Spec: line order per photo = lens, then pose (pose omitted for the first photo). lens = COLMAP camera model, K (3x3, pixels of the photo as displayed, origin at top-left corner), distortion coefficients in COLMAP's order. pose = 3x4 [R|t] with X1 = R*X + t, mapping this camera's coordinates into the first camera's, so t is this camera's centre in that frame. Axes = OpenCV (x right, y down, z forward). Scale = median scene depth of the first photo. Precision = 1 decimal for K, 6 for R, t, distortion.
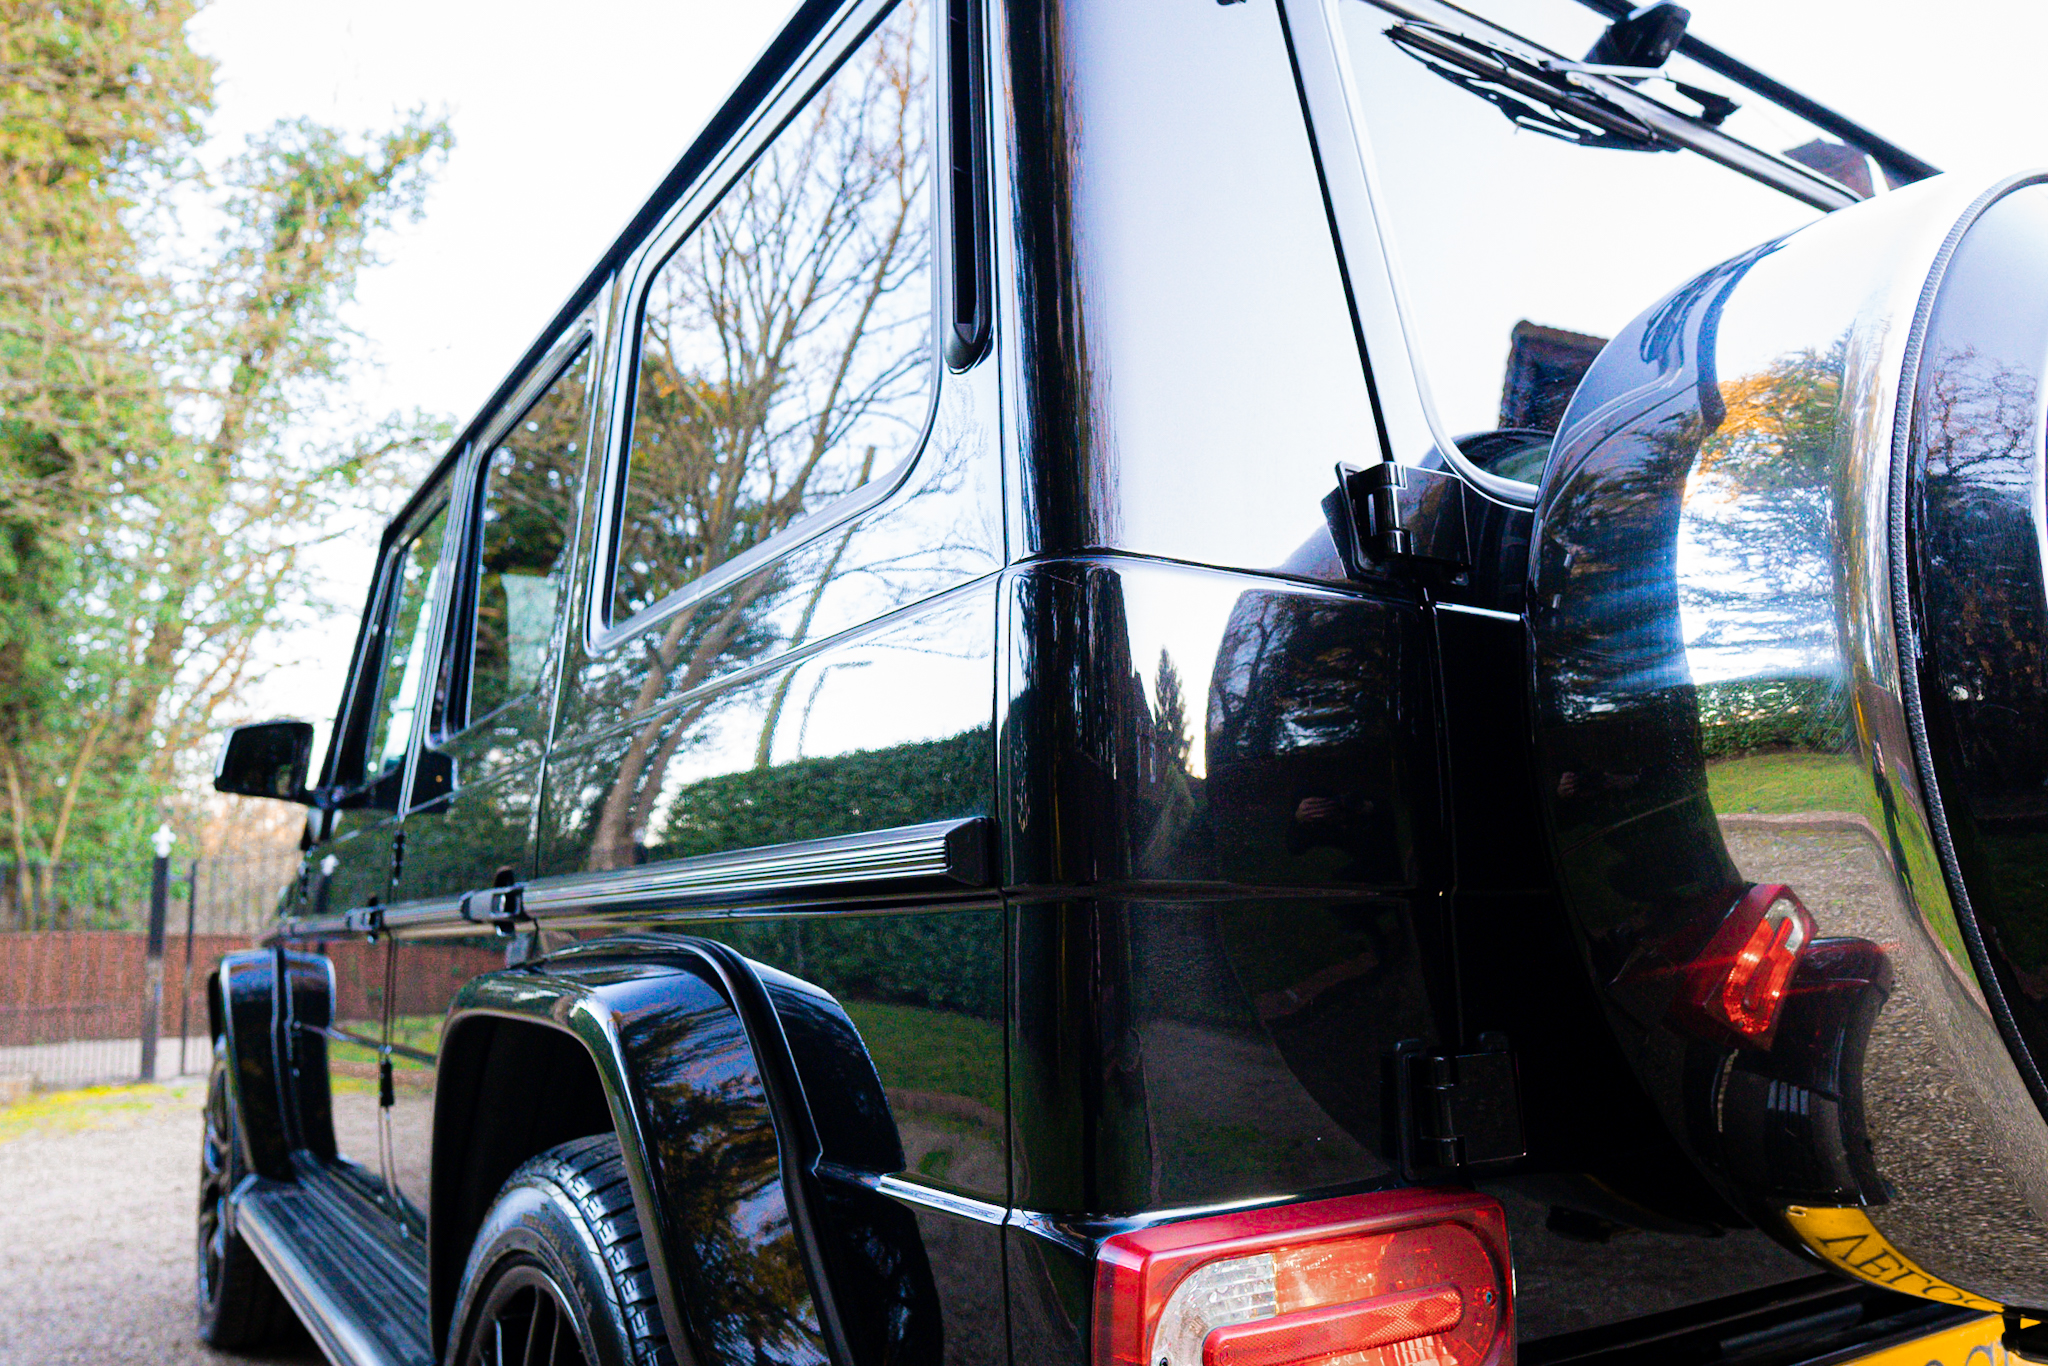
lens RADIAL K [[1477.0, 0, 1017.5], [0, 1477.0, 676.0], [0, 0, 1]] dist [-0.007087, 0.005981]
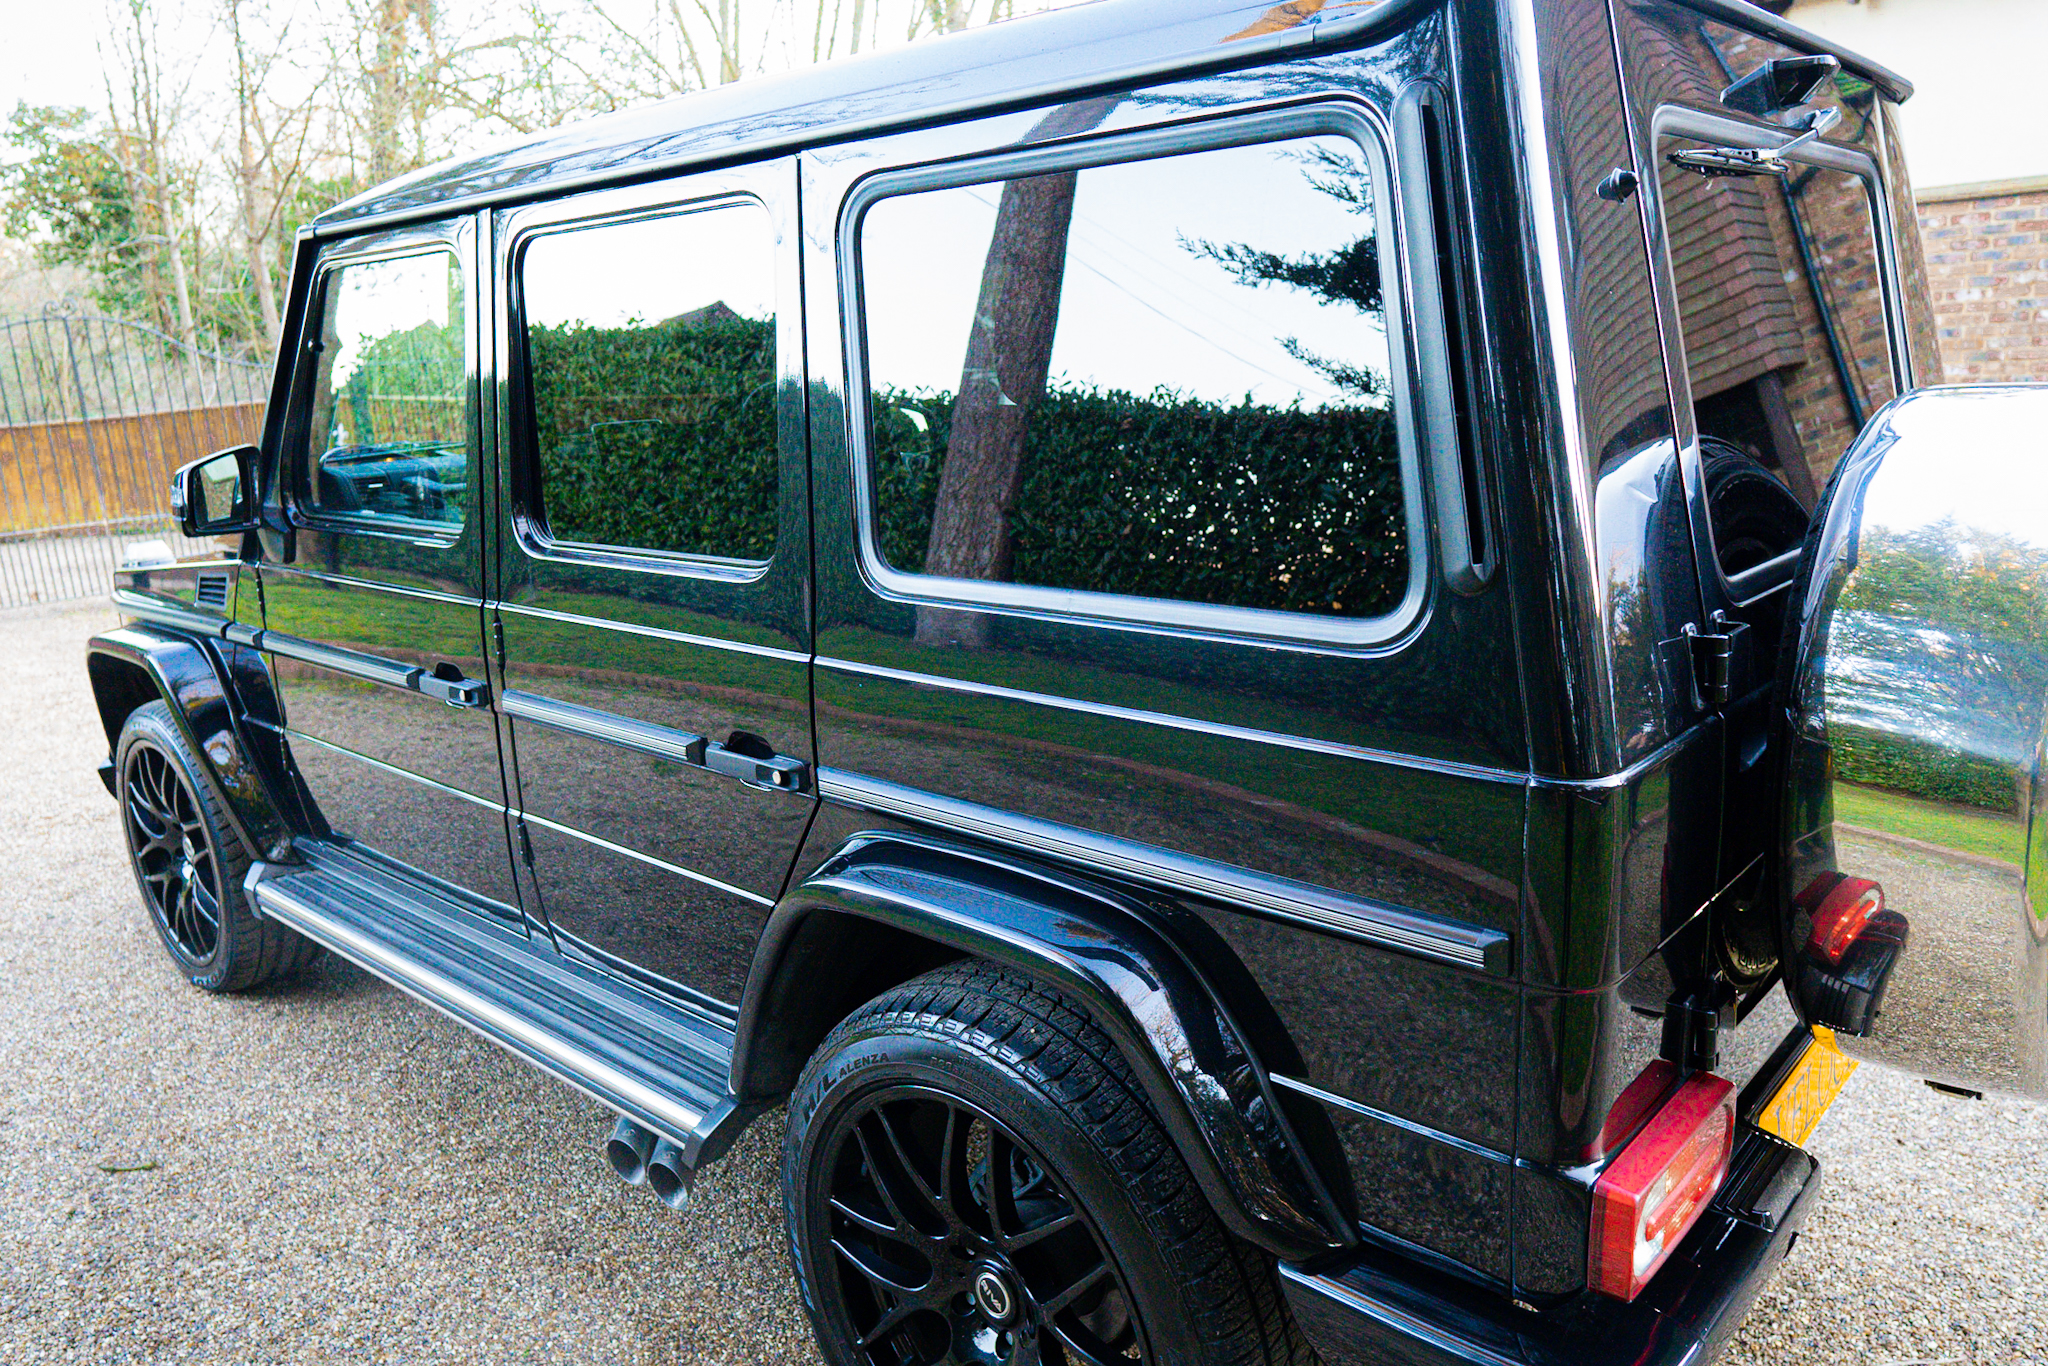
lens RADIAL K [[1477.0, 0, 1017.5], [0, 1477.0, 676.0], [0, 0, 1]] dist [-0.007087, 0.005981]
pose [[0.966842, -0.080236, 0.242442, -0.169961], [-0.018591, 0.924727, 0.380177, -0.142700], [-0.254696, -0.372078, 0.892574, -0.025815]]
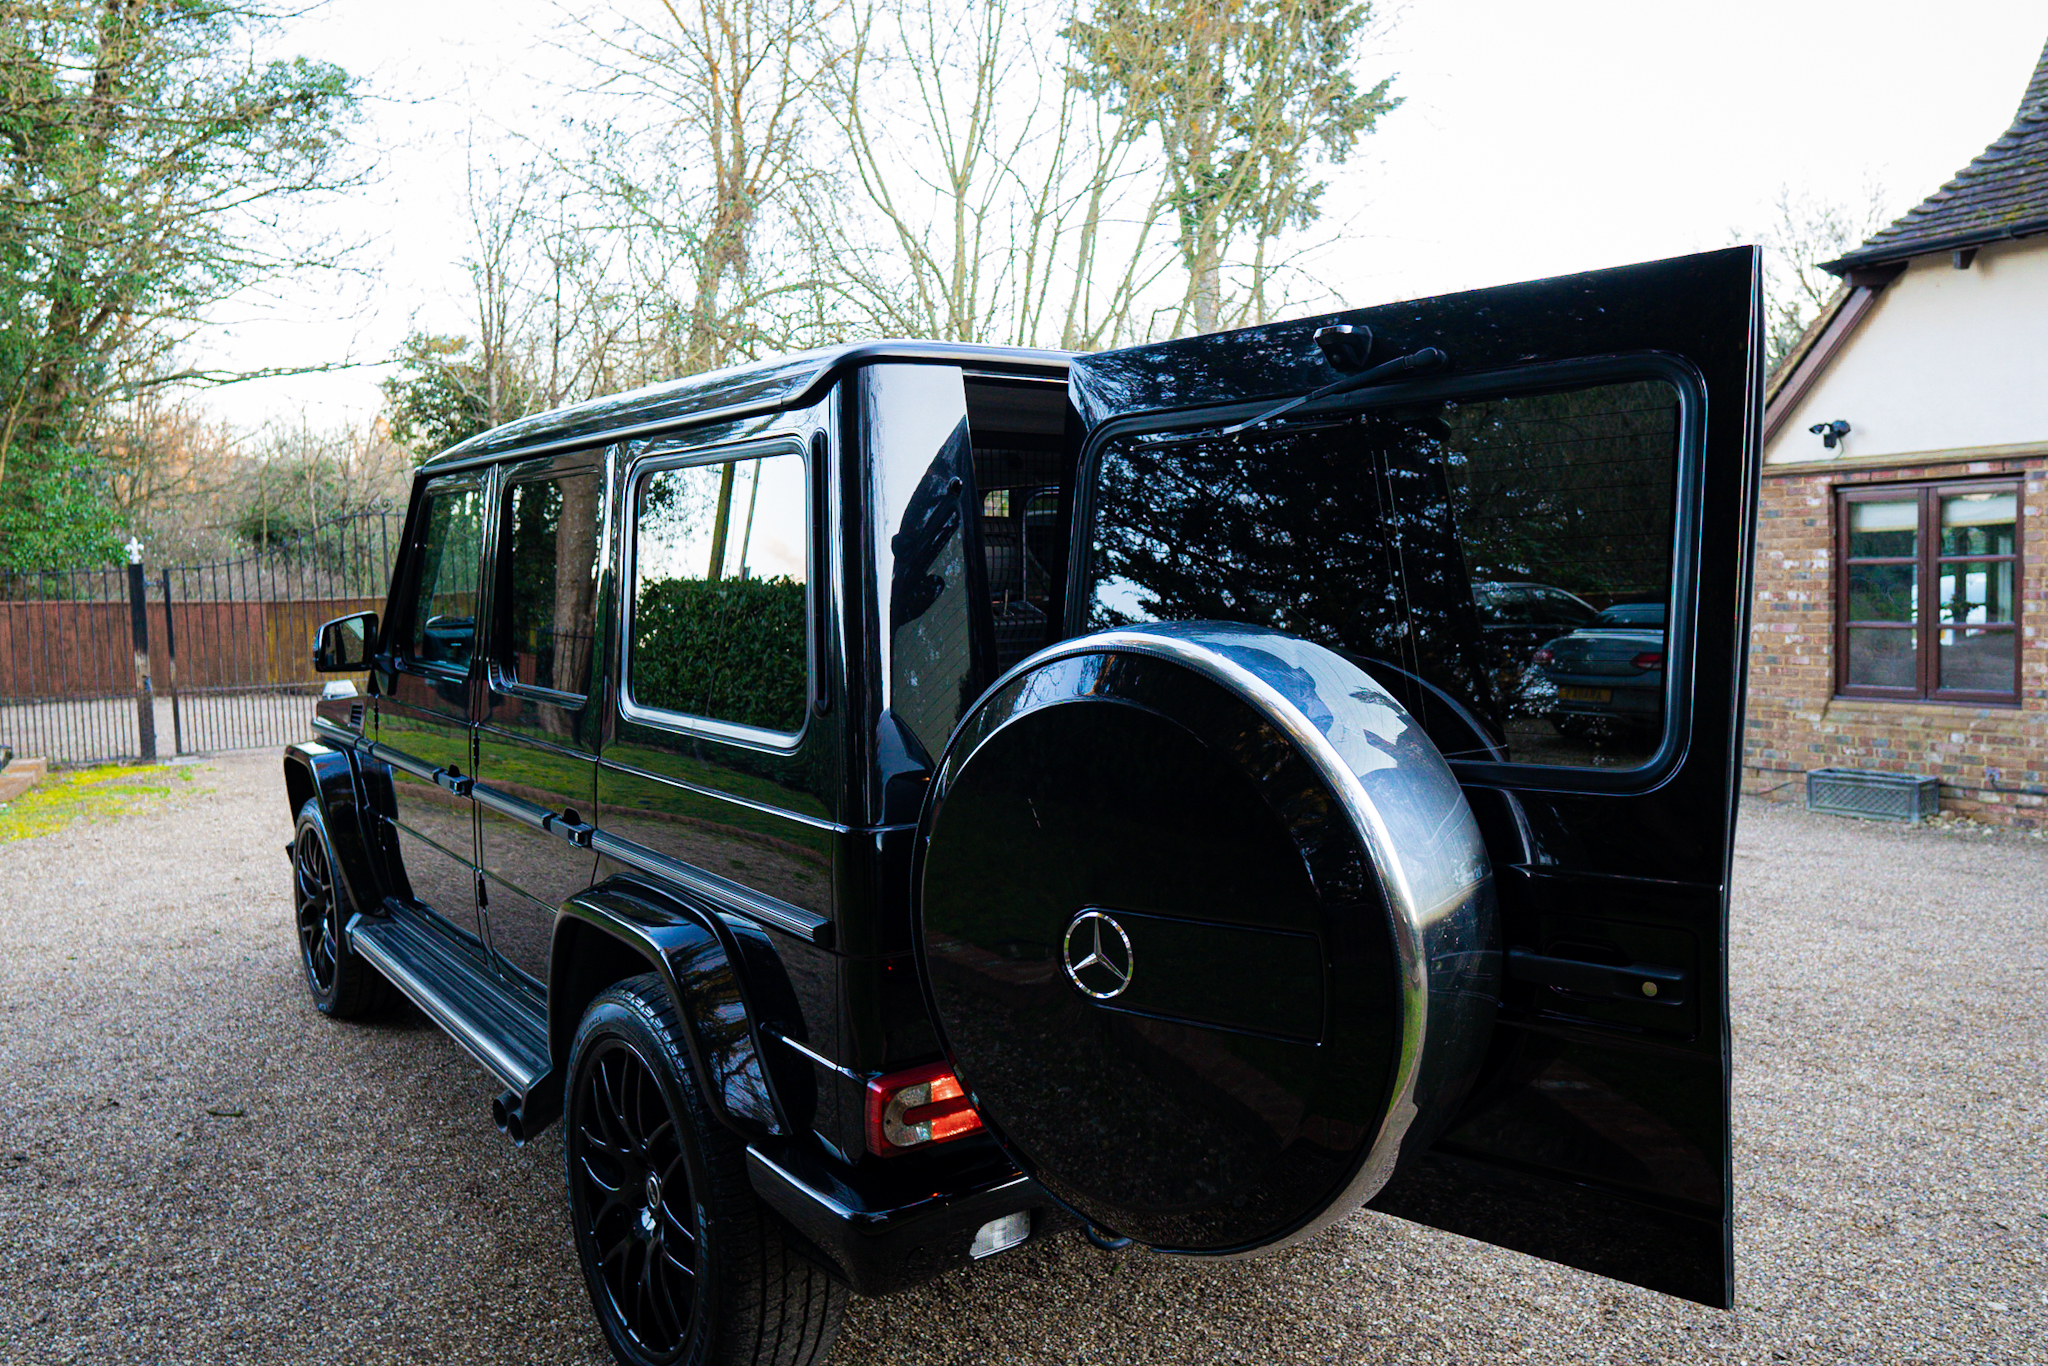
lens RADIAL K [[1477.0, 0, 1017.5], [0, 1477.0, 676.0], [0, 0, 1]] dist [-0.007087, 0.005981]
pose [[0.998112, 0.006739, 0.061055, 0.028756], [-0.021875, 0.967798, 0.250774, -0.191709], [-0.057399, -0.251636, 0.966118, -0.275854]]
